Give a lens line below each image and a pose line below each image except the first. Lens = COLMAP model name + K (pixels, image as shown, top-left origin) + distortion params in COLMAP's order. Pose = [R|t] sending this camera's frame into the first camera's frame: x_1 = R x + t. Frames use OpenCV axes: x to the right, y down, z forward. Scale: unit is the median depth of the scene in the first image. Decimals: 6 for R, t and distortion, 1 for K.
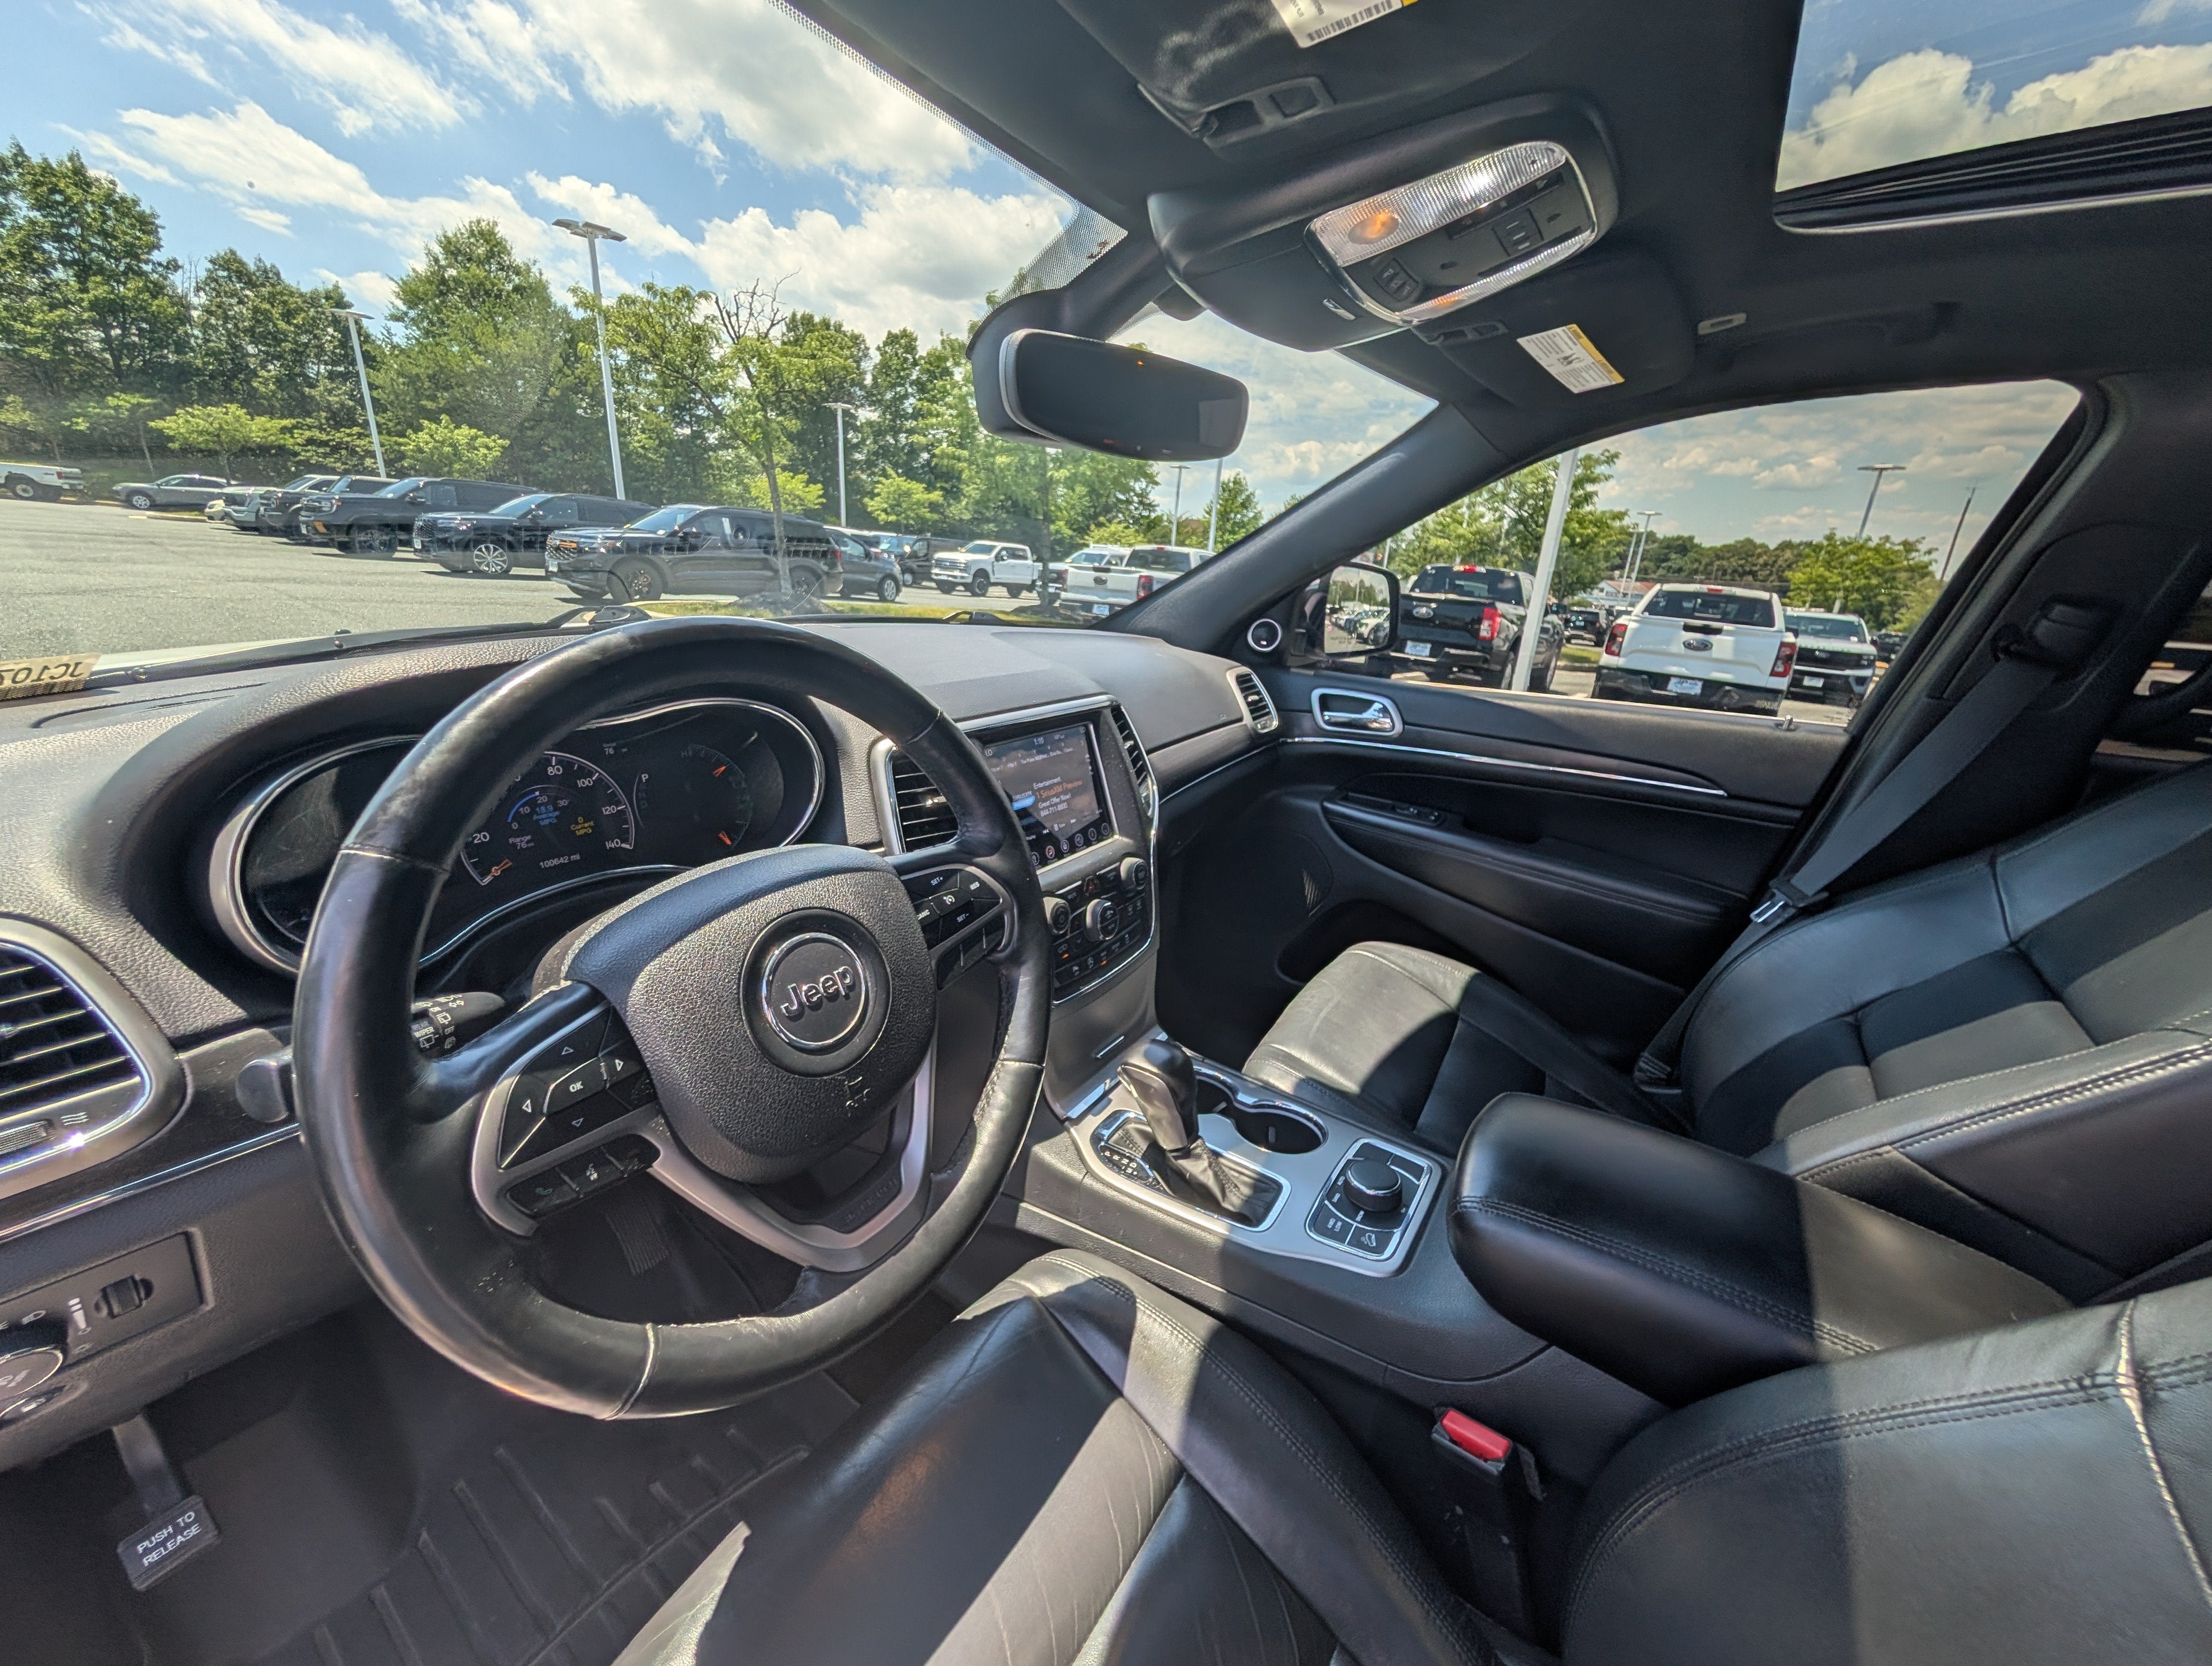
lens RADIAL K [[839.4, 0, 1103.1], [0, 839.4, 837.1], [0, 0, 1]] dist [-0.000058, 0.000447]
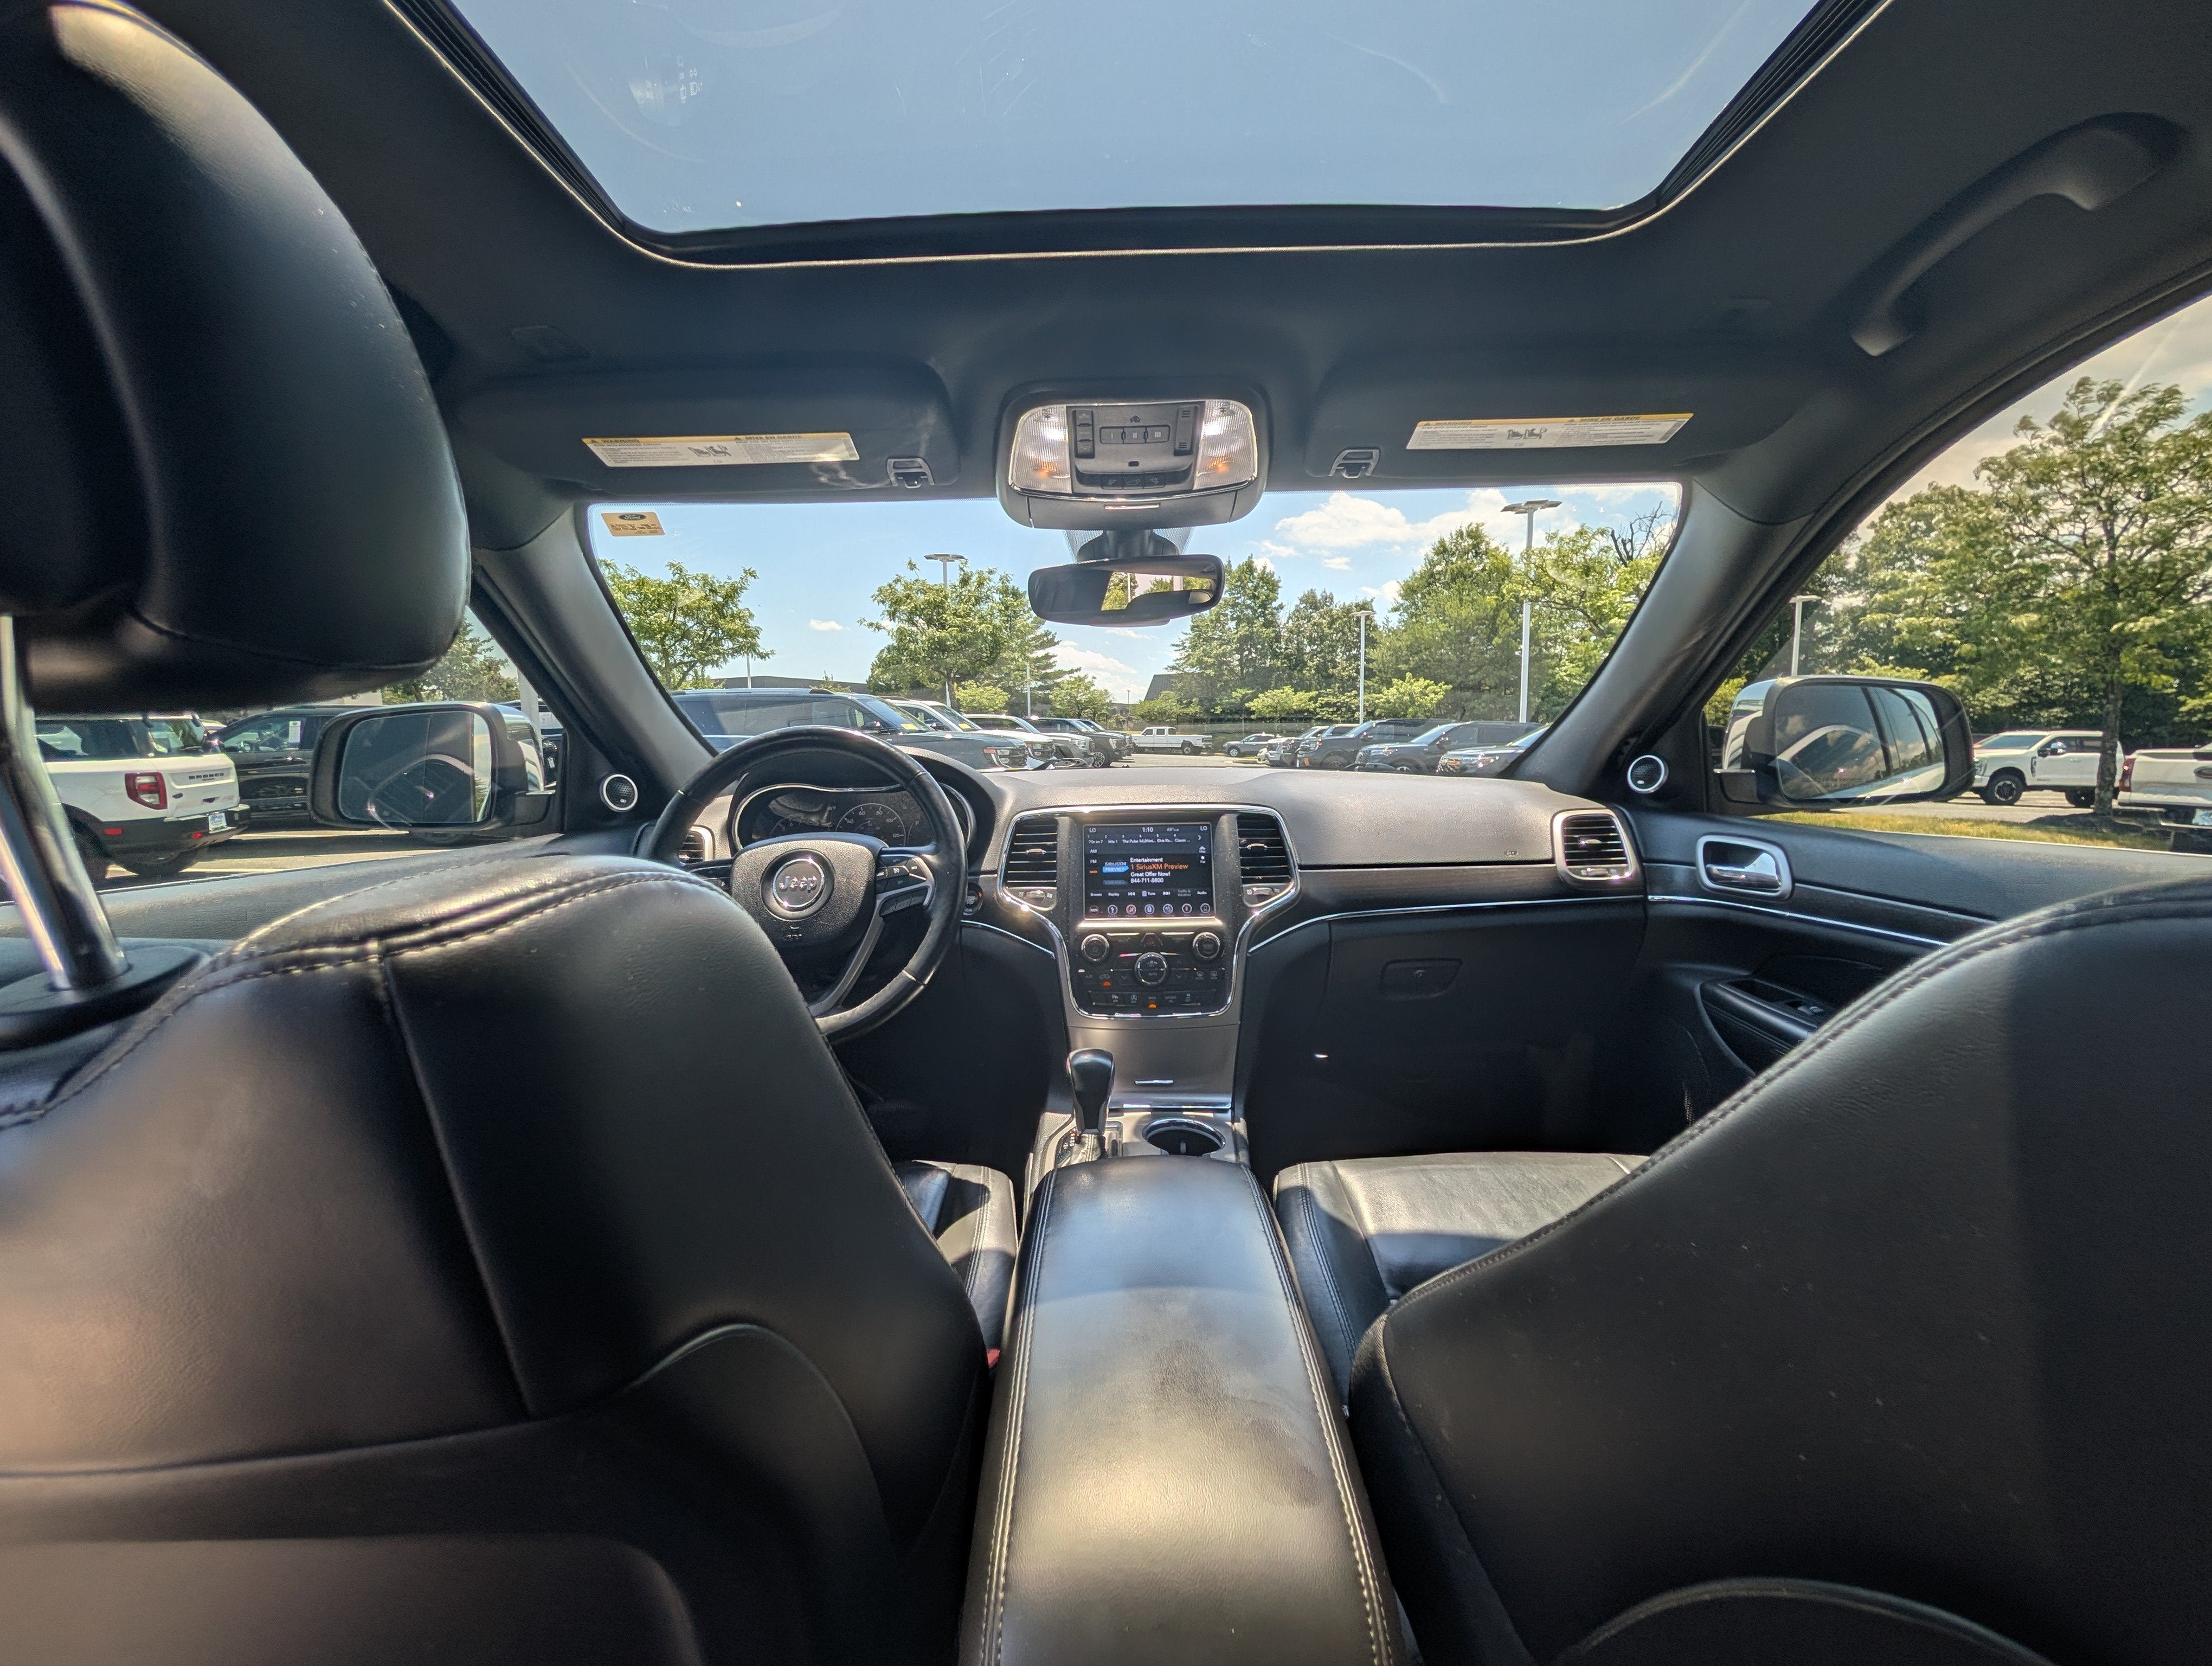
lens RADIAL K [[839.4, 0, 1103.1], [0, 839.4, 837.1], [0, 0, 1]] dist [-0.000058, 0.000447]
pose [[0.553780, 0.021603, -0.832382, 0.033388], [-0.225649, 0.966150, -0.125048, 0.002731], [0.801505, 0.257075, 0.539910, 0.007112]]
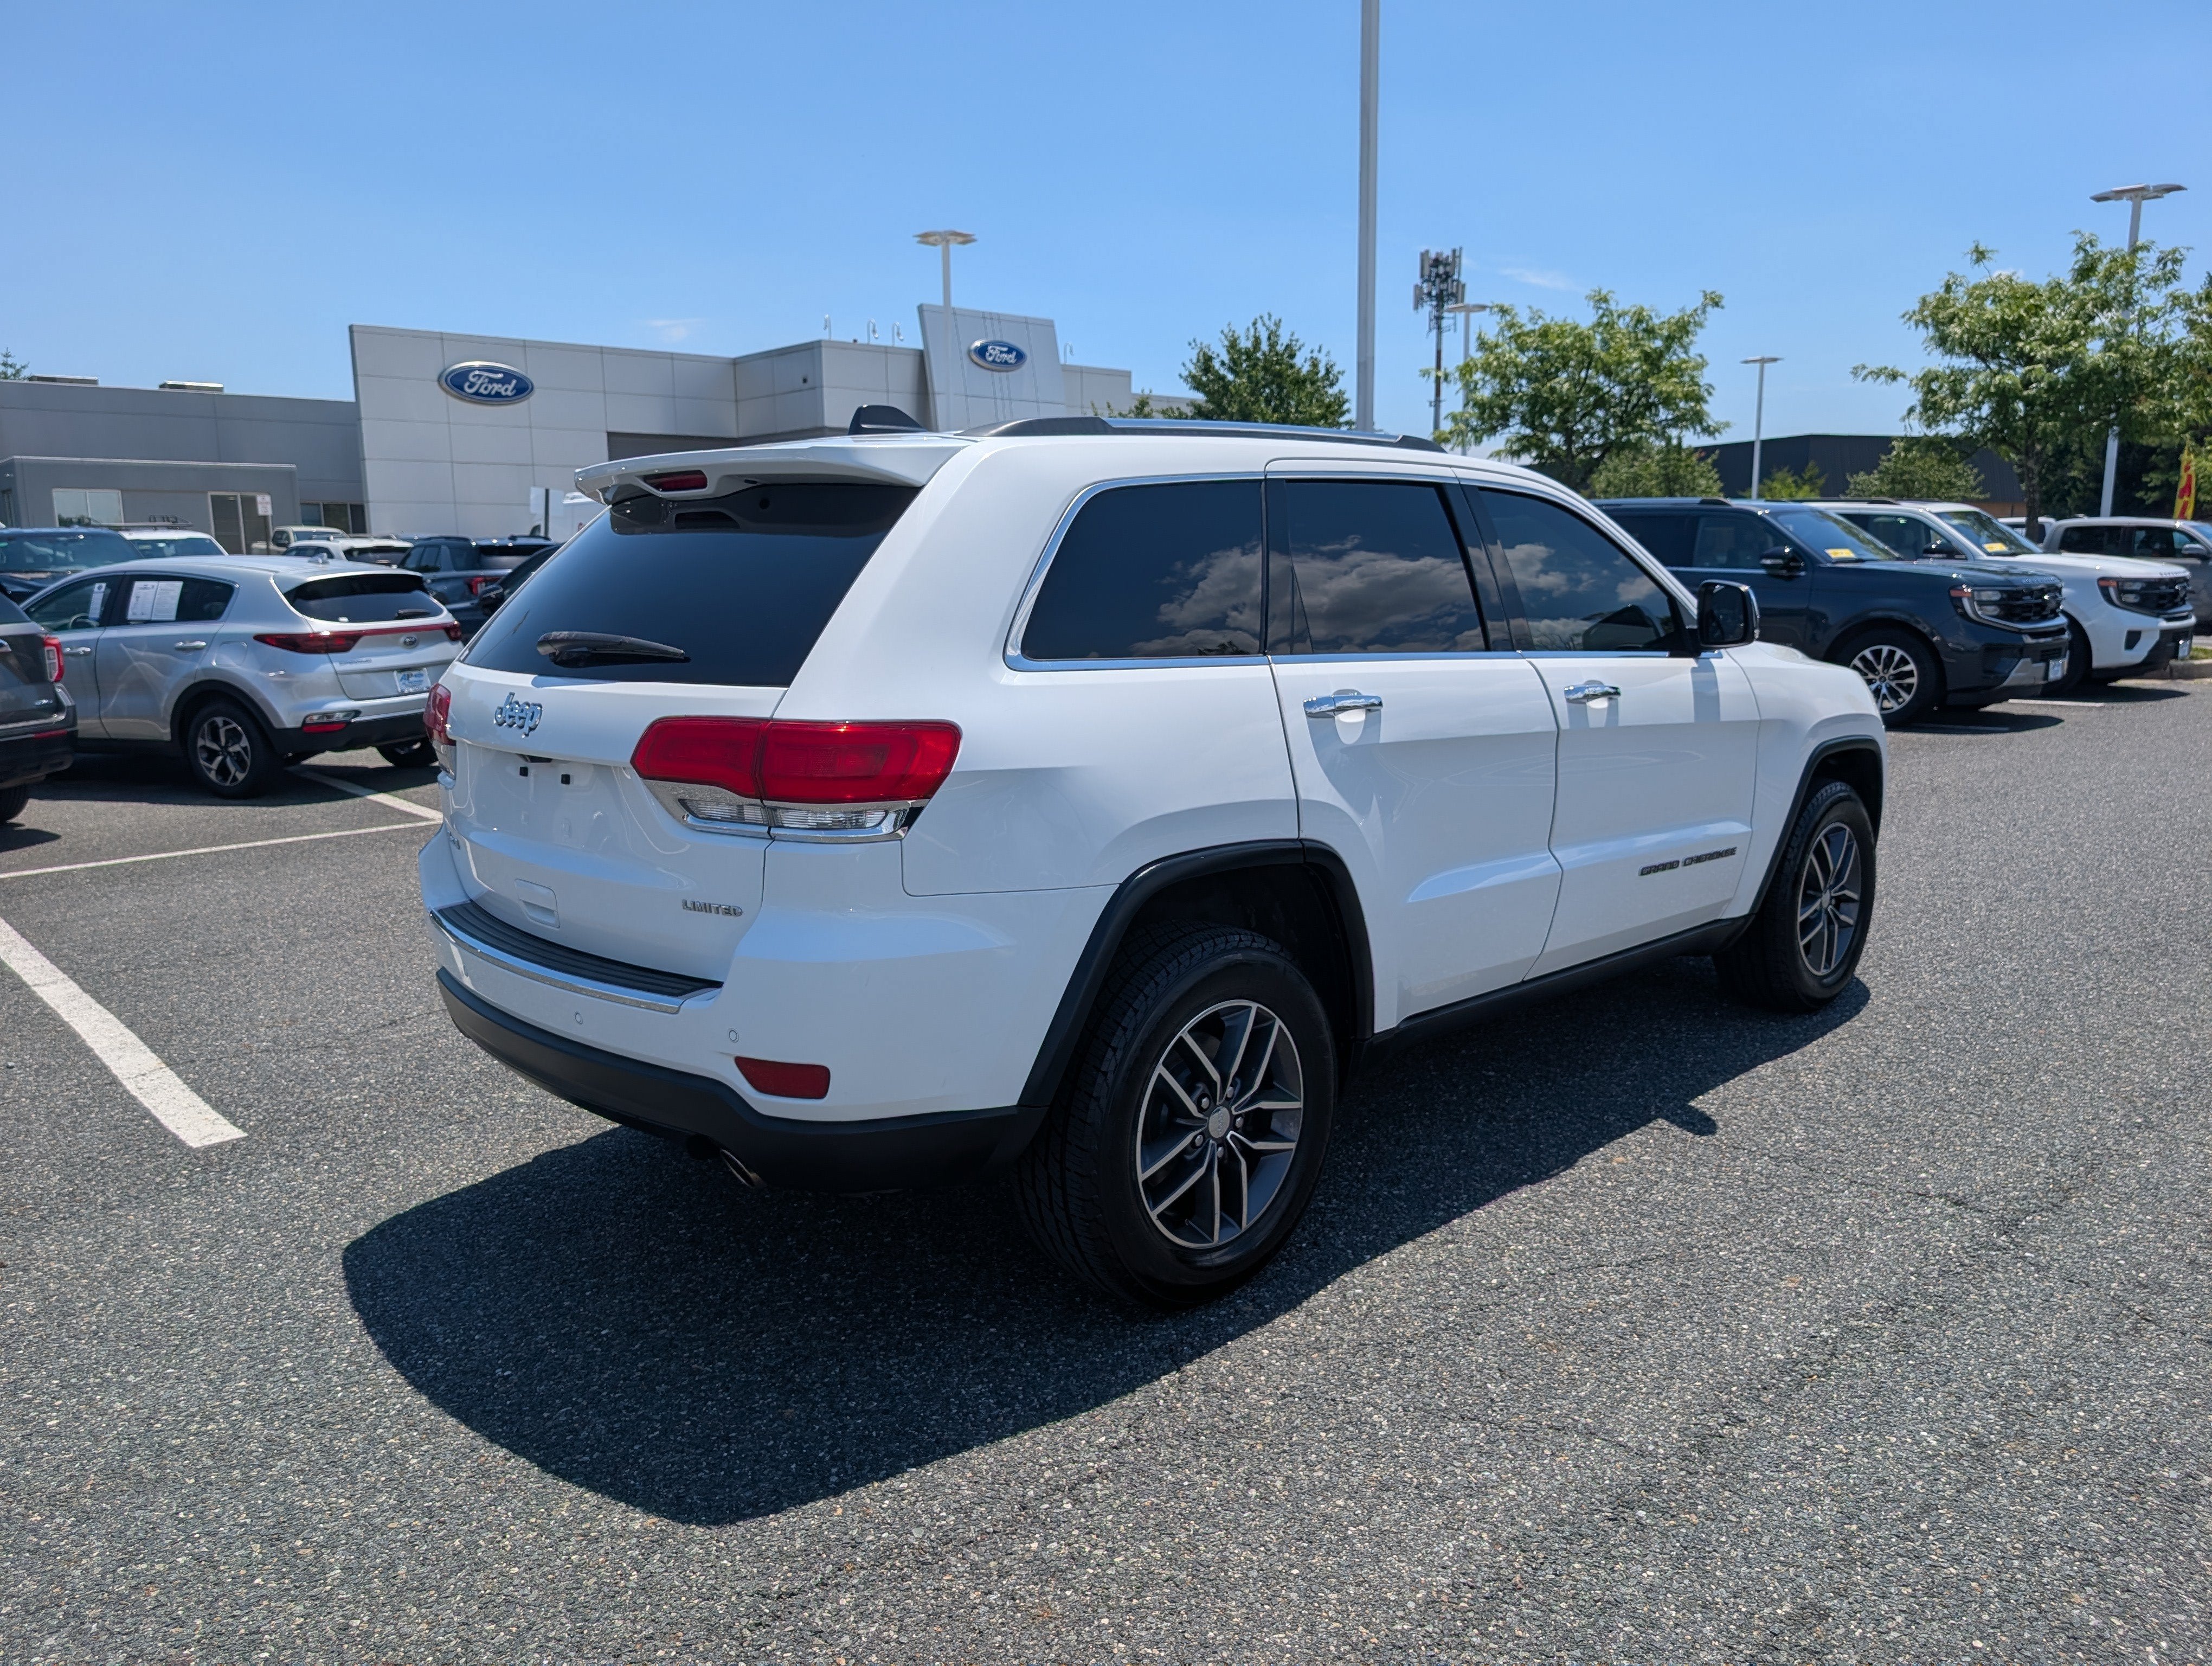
lens RADIAL K [[1596.6, 0, 1102.2], [0, 1596.6, 841.1], [0, 0, 1]] dist [0.001410, -0.001853]
pose [[-0.204315, 0.099504, -0.973835, 0.205180], [-0.329281, 0.929863, 0.164096, 0.000563], [0.921862, 0.354193, -0.157221, 0.035062]]
